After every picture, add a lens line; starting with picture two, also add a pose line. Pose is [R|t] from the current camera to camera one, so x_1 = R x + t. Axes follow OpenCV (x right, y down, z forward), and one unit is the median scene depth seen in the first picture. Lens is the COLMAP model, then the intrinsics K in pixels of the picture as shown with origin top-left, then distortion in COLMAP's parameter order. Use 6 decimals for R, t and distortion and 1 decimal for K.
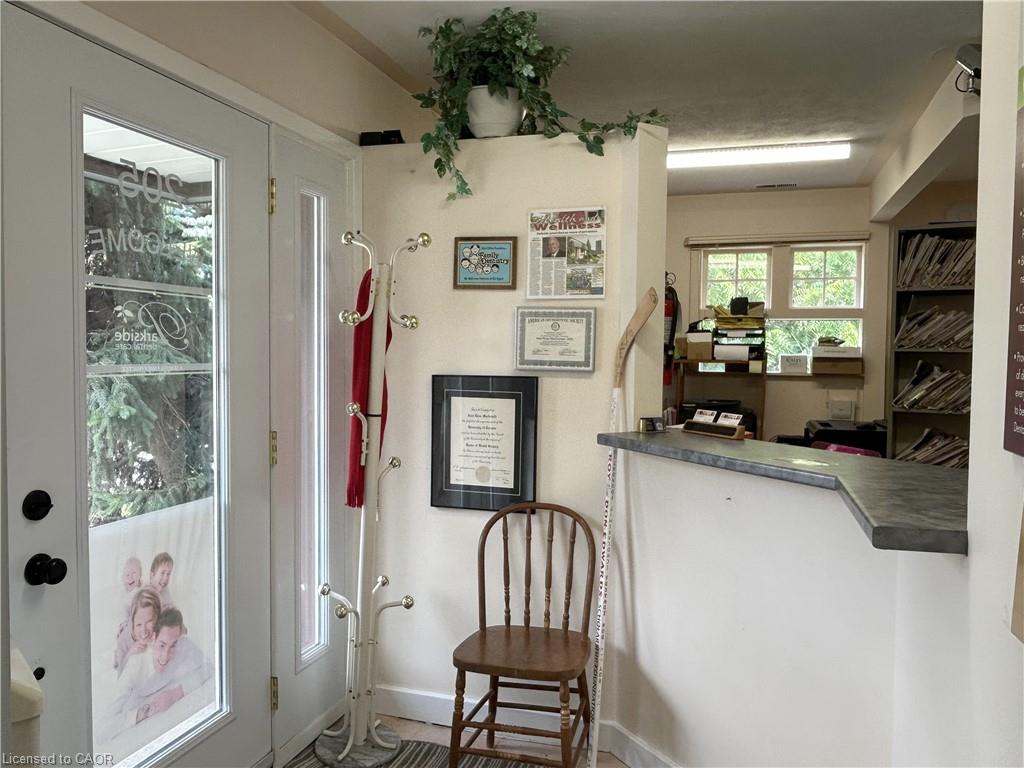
lens RADIAL K [[754.3, 0, 513.3], [0, 754.3, 384.5], [0, 0, 1]] dist [-0.053840, -0.002057]
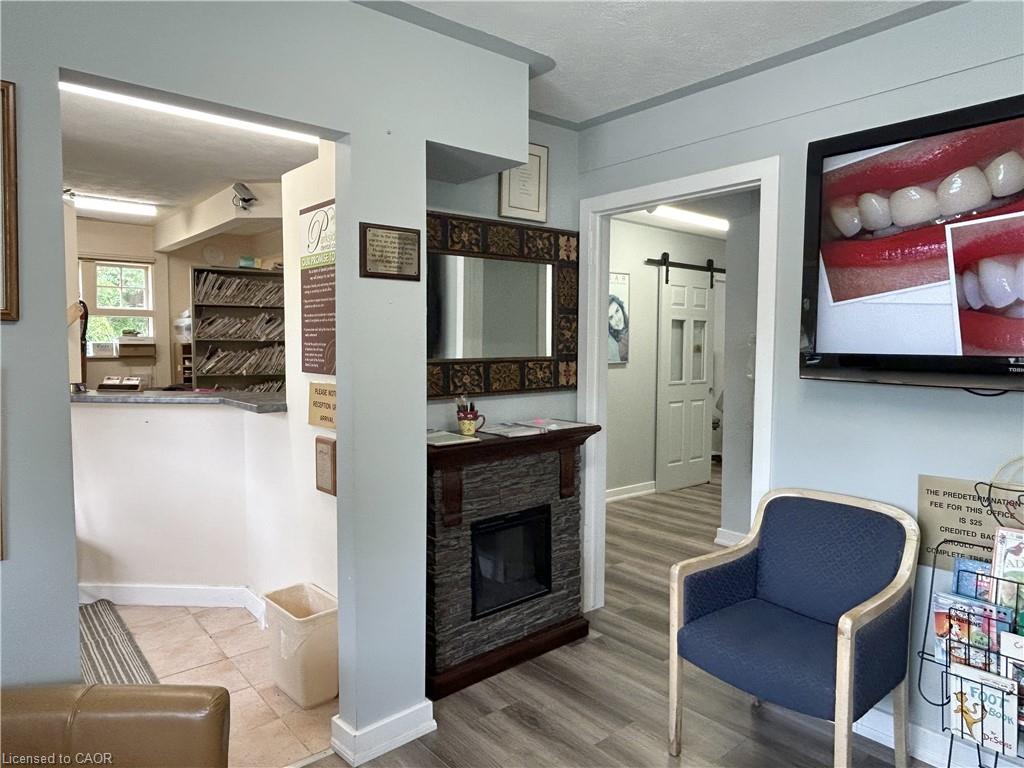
lens RADIAL K [[689.6, 0, 512.3], [0, 689.6, 382.4], [0, 0, 1]] dist [-0.001908, 0.000063]
pose [[0.522608, -0.055829, 0.850743, -0.445376], [0.038081, 0.998386, 0.042125, 0.012444], [-0.851722, 0.010382, 0.523890, -0.431018]]
